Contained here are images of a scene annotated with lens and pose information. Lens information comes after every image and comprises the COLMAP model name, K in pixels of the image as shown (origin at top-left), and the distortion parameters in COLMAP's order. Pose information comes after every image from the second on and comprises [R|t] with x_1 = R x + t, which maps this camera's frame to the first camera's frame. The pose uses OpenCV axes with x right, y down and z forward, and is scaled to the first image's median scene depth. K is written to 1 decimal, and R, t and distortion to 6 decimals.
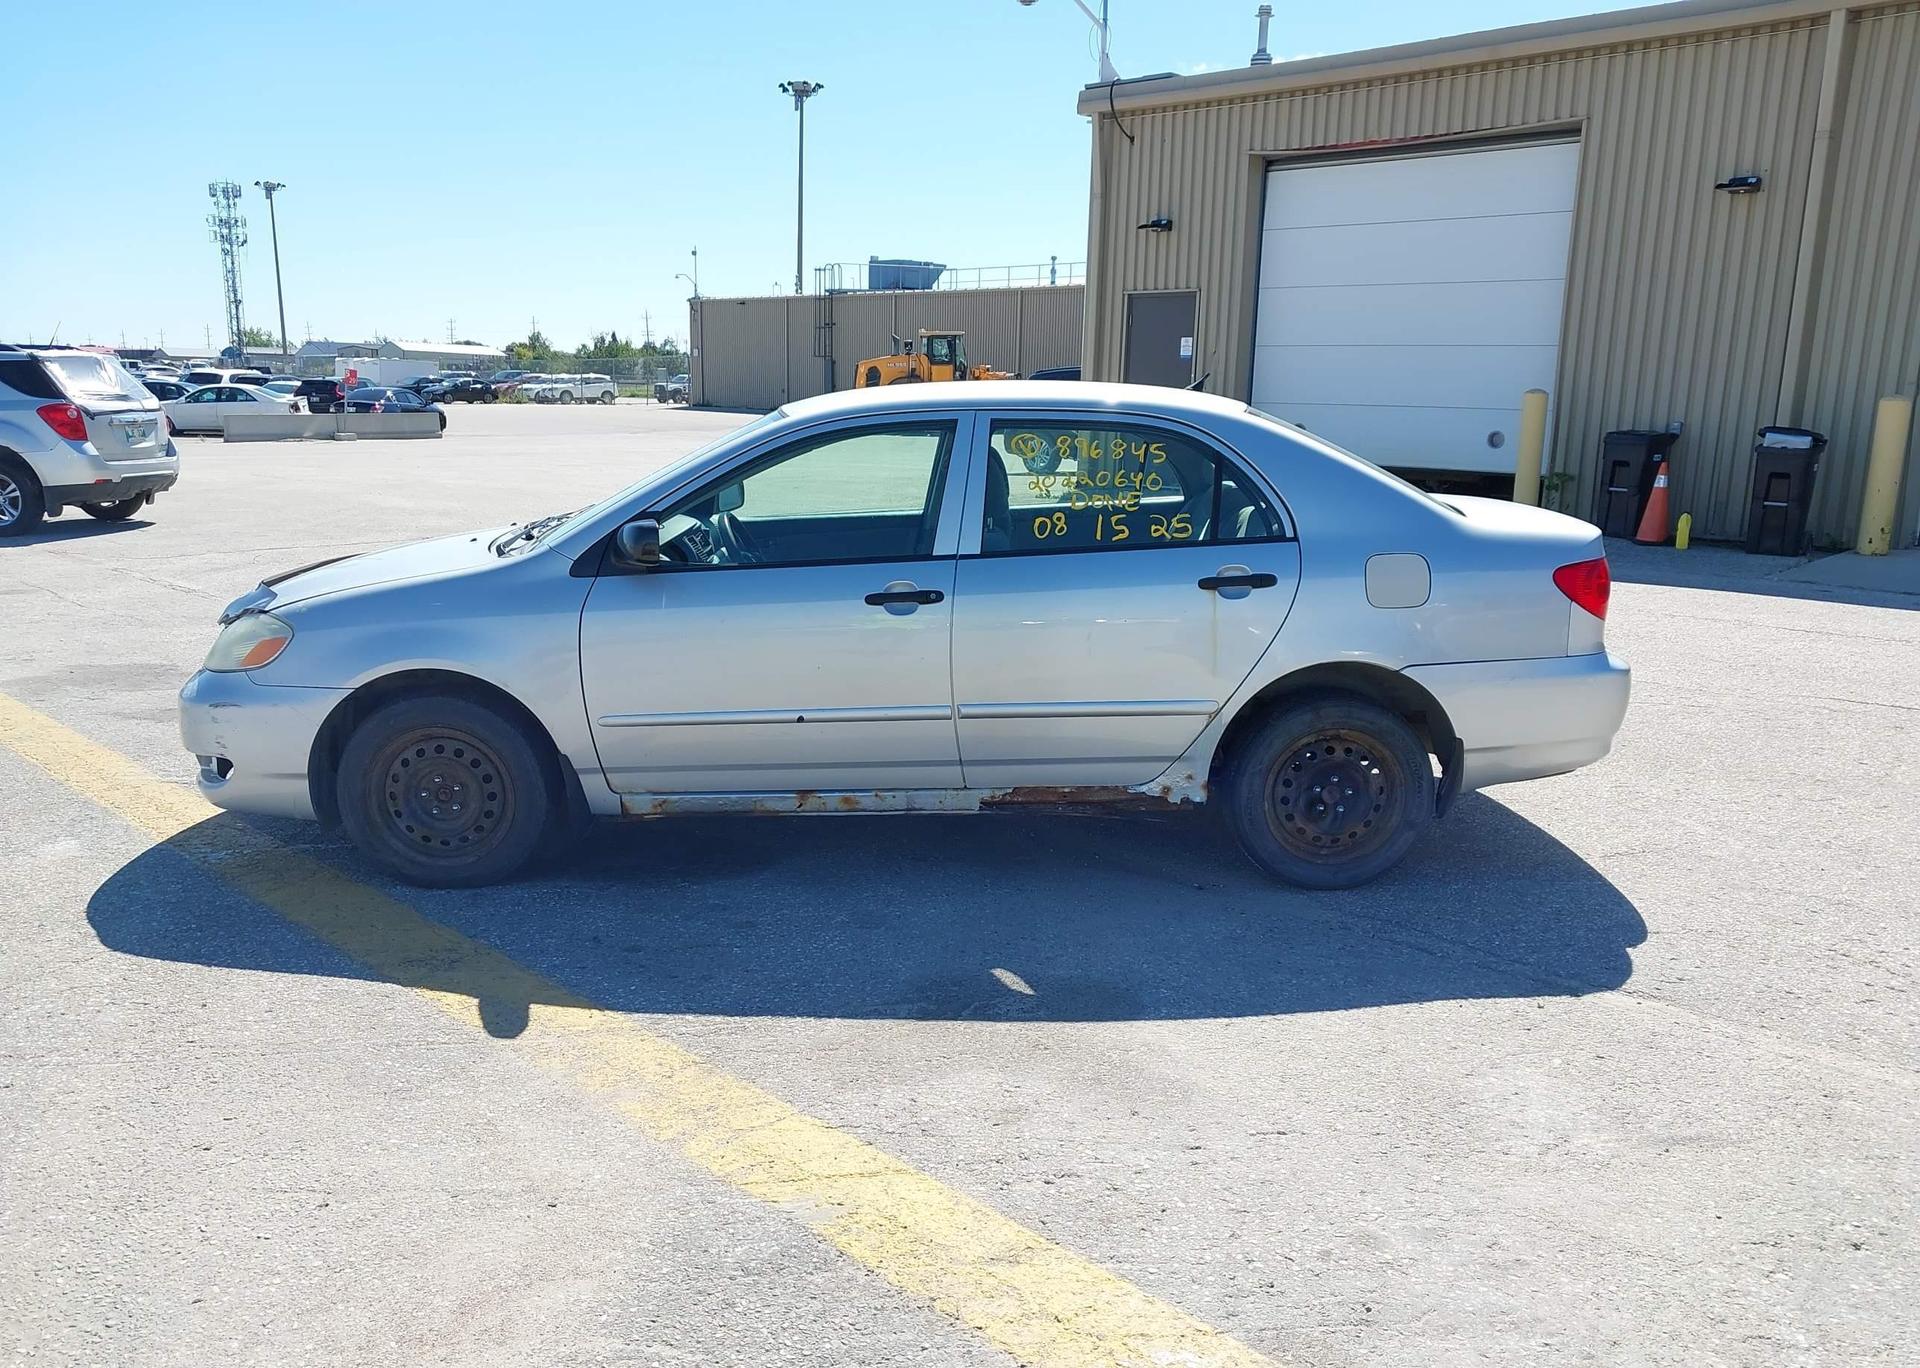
lens RADIAL K [[1525.9, 0, 950.3], [0, 1525.9, 673.7], [0, 0, 1]] dist [0.012462, -0.014420]
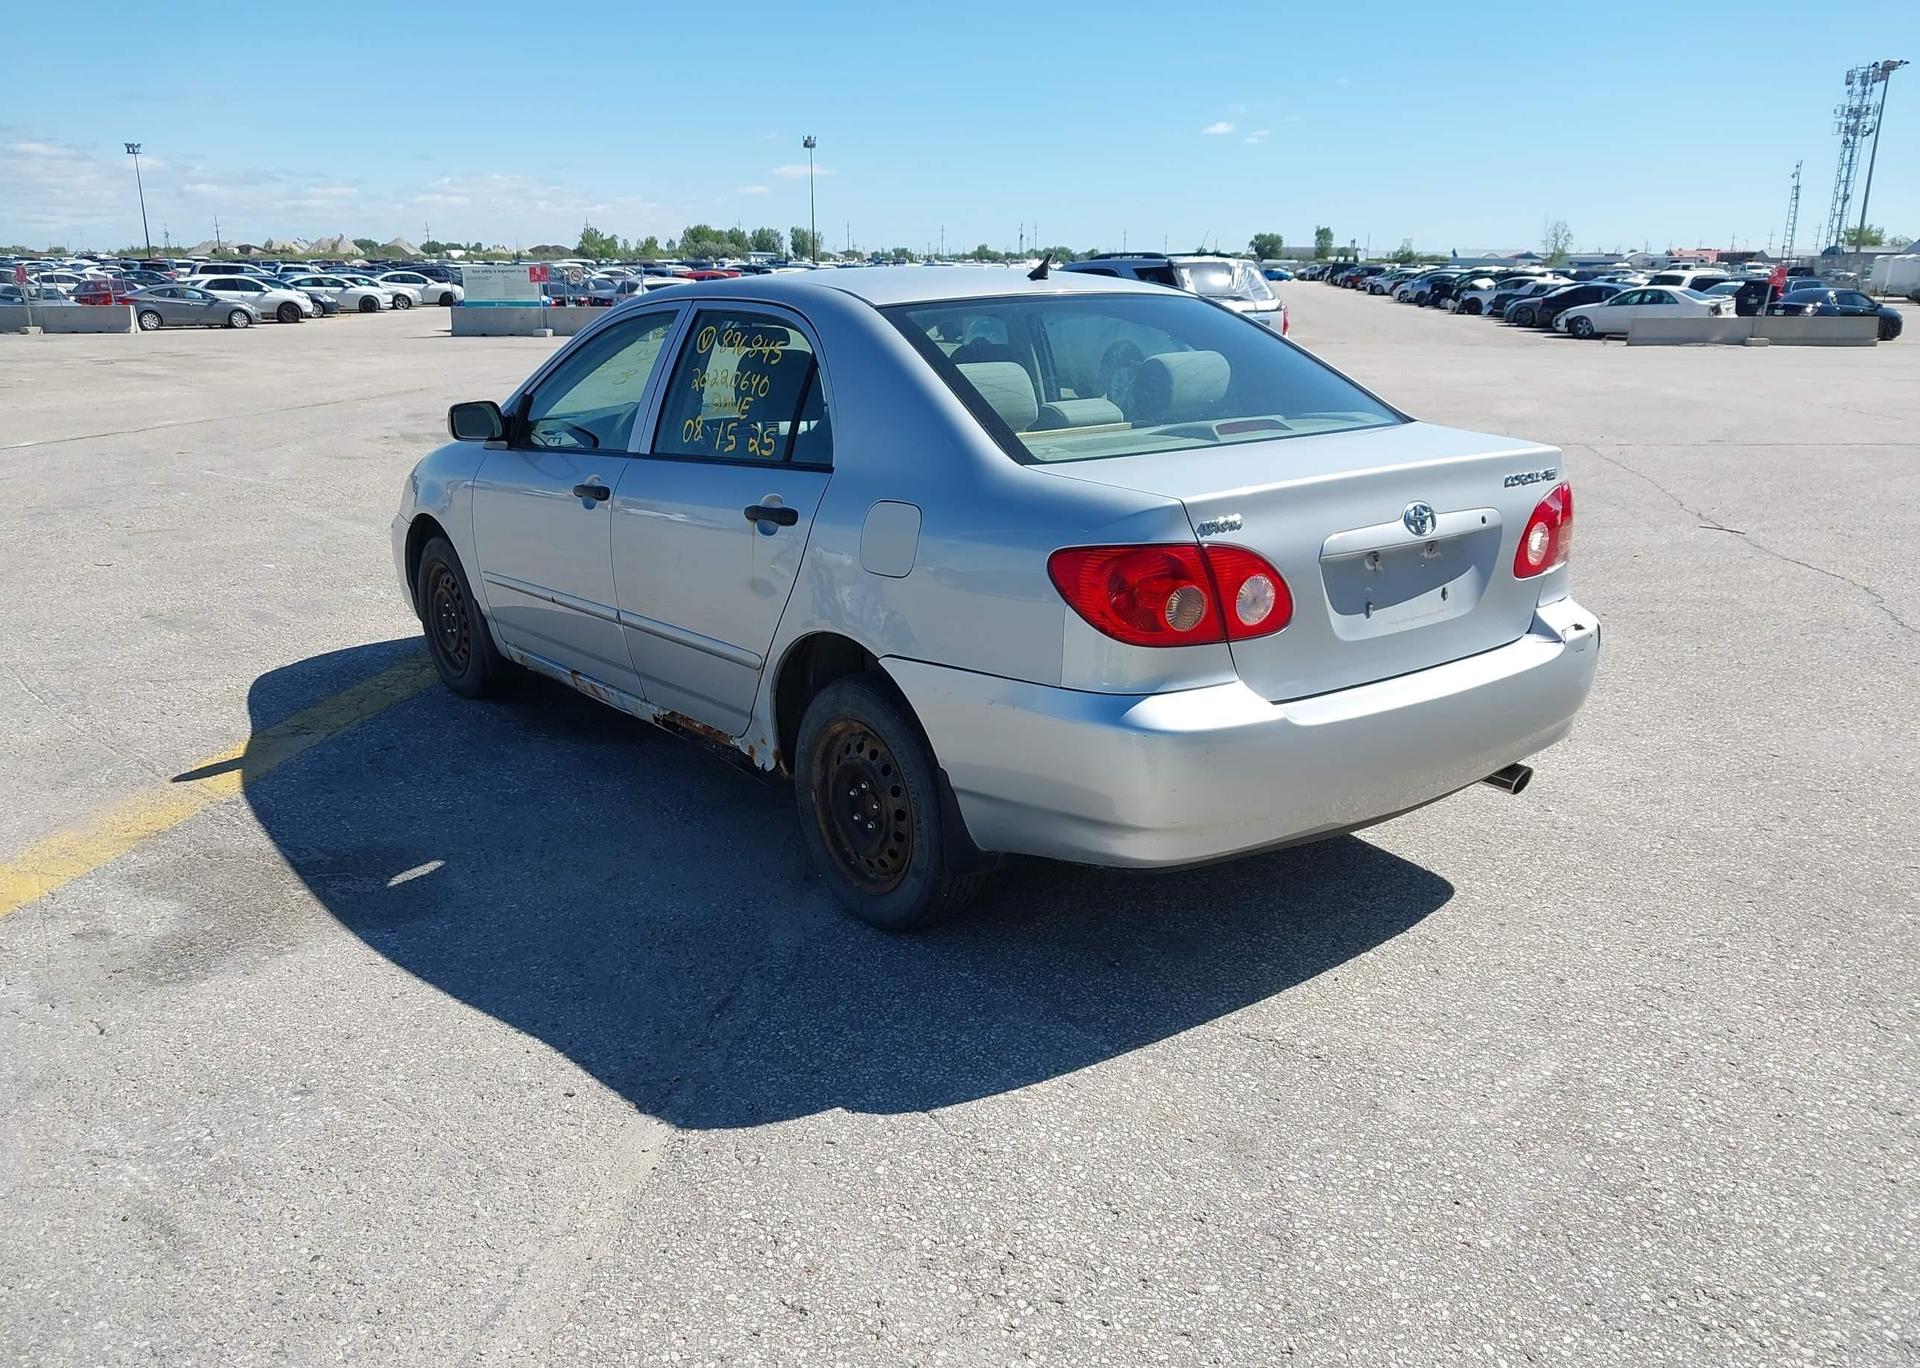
lens RADIAL K [[1525.9, 0, 965.4], [0, 1525.9, 687.0], [0, 0, 1]] dist [0.012462, -0.014420]
pose [[0.589454, 0.195625, -0.783757, 0.872813], [-0.141517, 0.980237, 0.138233, -0.093374], [0.795309, 0.029433, 0.605489, 0.568458]]
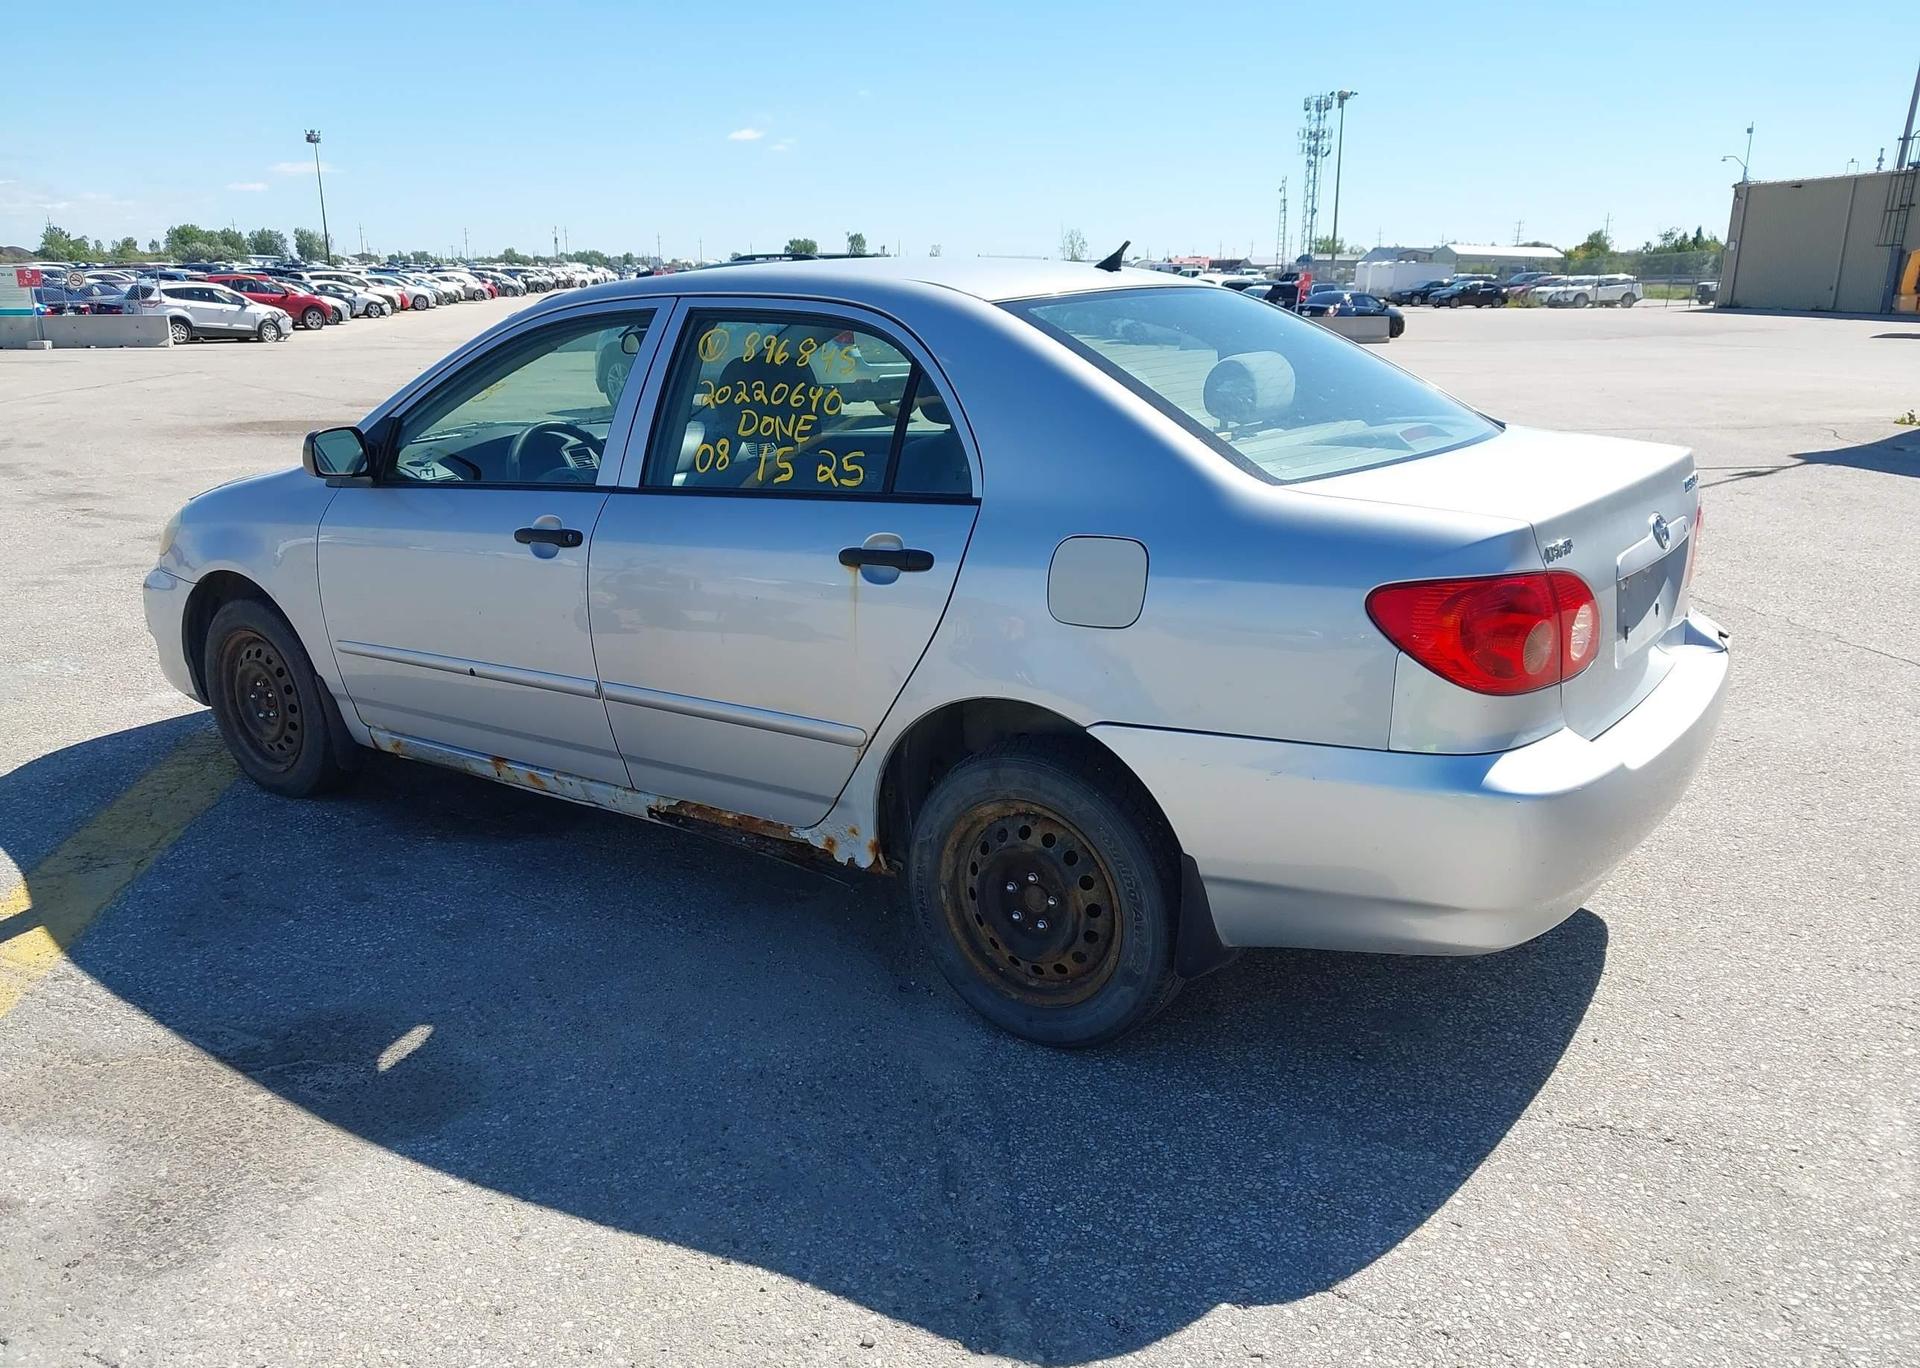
lens RADIAL K [[1525.9, 0, 957.7], [0, 1525.9, 684.3], [0, 0, 1]] dist [0.012462, -0.014420]
pose [[0.793759, 0.141037, -0.591655, 0.591791], [-0.101630, 0.989823, 0.099605, -0.071932], [0.599682, -0.018932, 0.800015, 0.466904]]
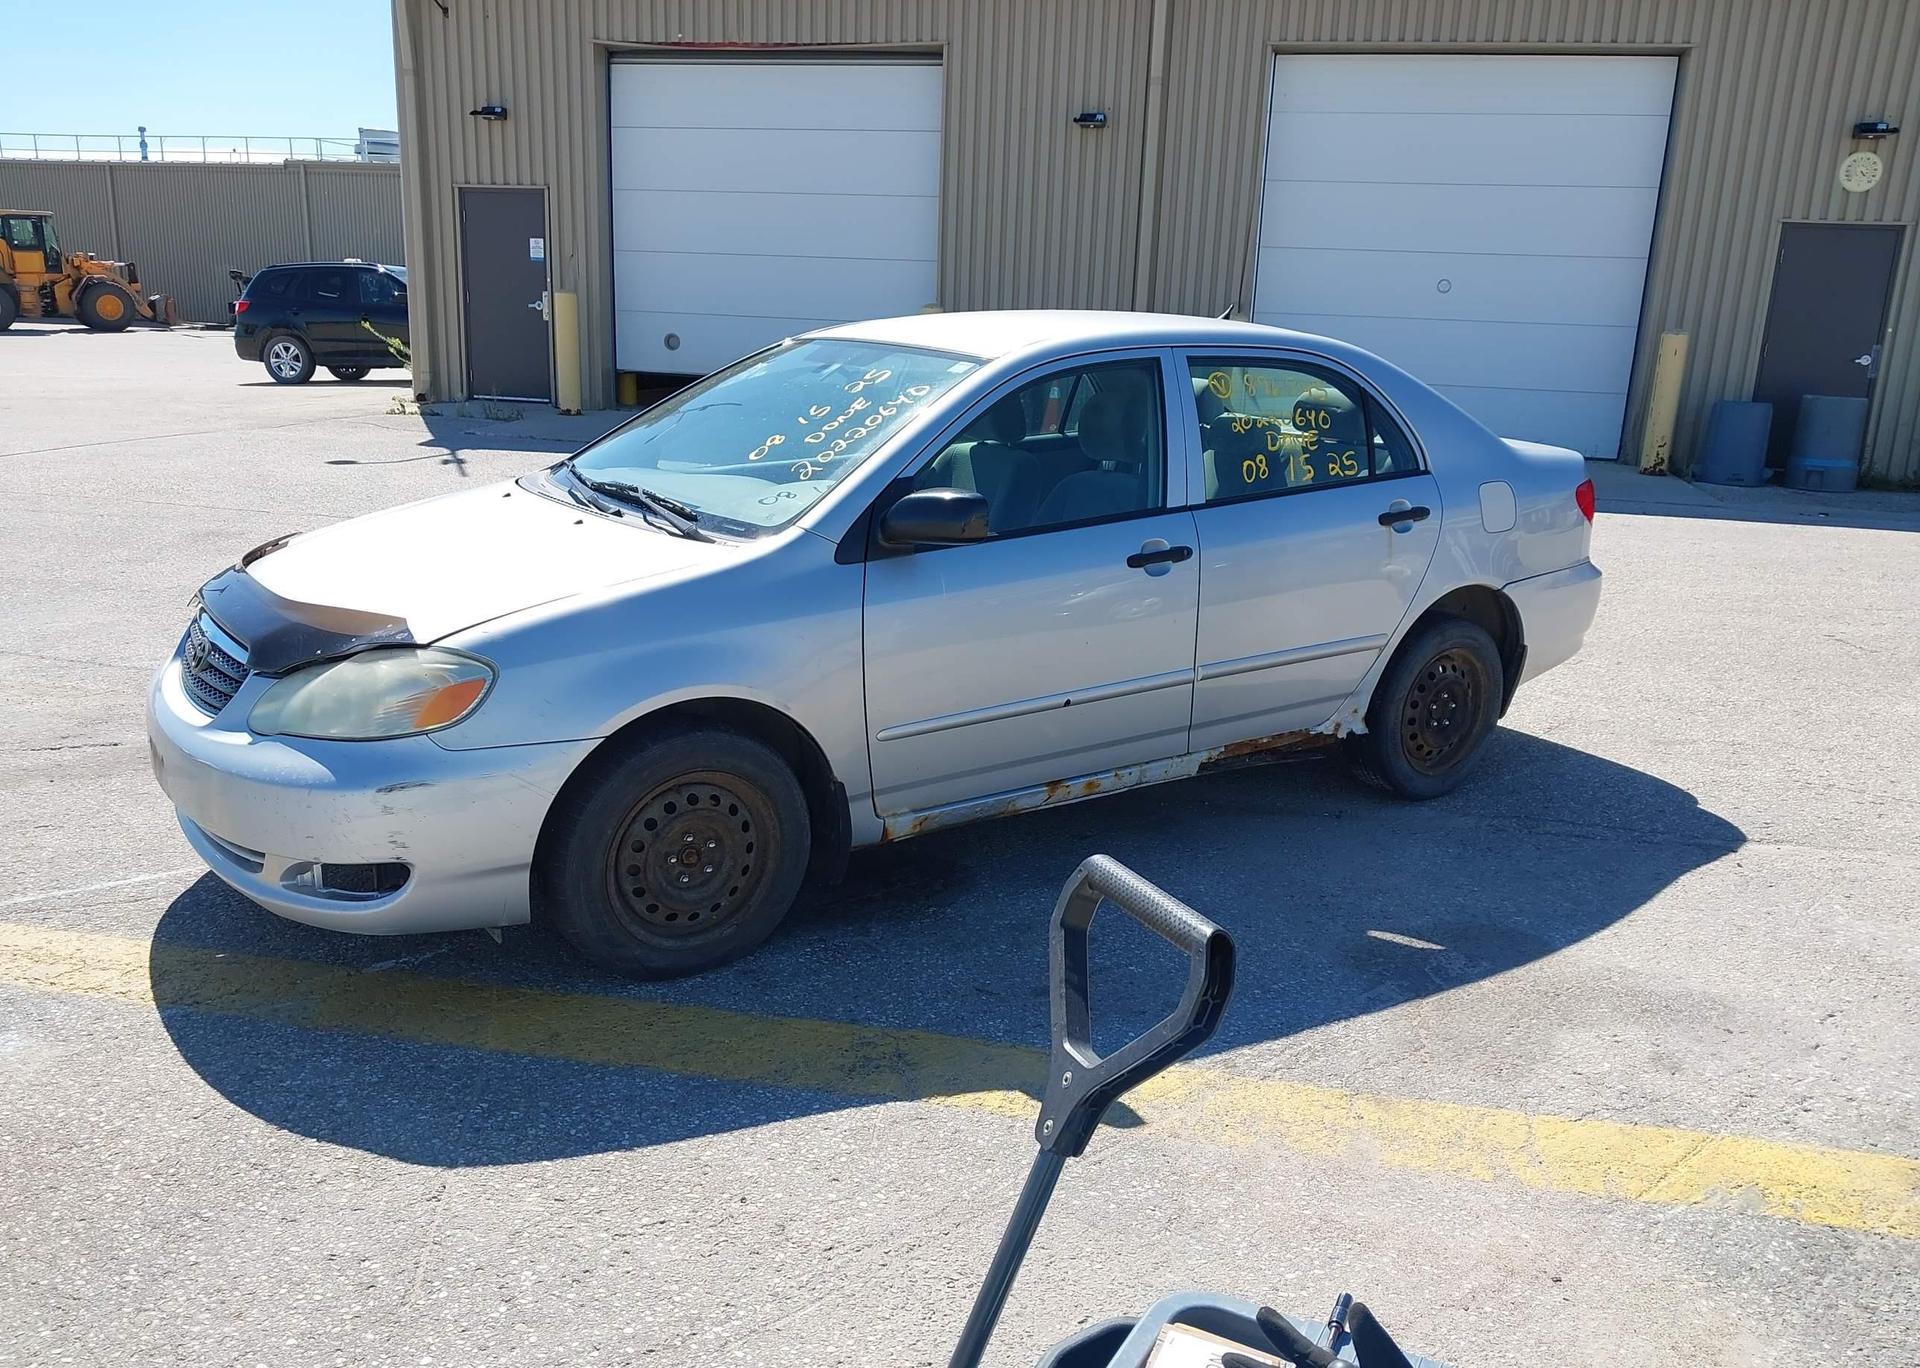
lens RADIAL K [[1525.9, 0, 959.4], [0, 1525.9, 686.5], [0, 0, 1]] dist [0.012462, -0.014420]
pose [[0.842743, -0.119603, 0.524861, -0.594468], [0.082319, 0.992171, 0.093916, -0.065194], [-0.531984, -0.035941, 0.845991, 0.273165]]
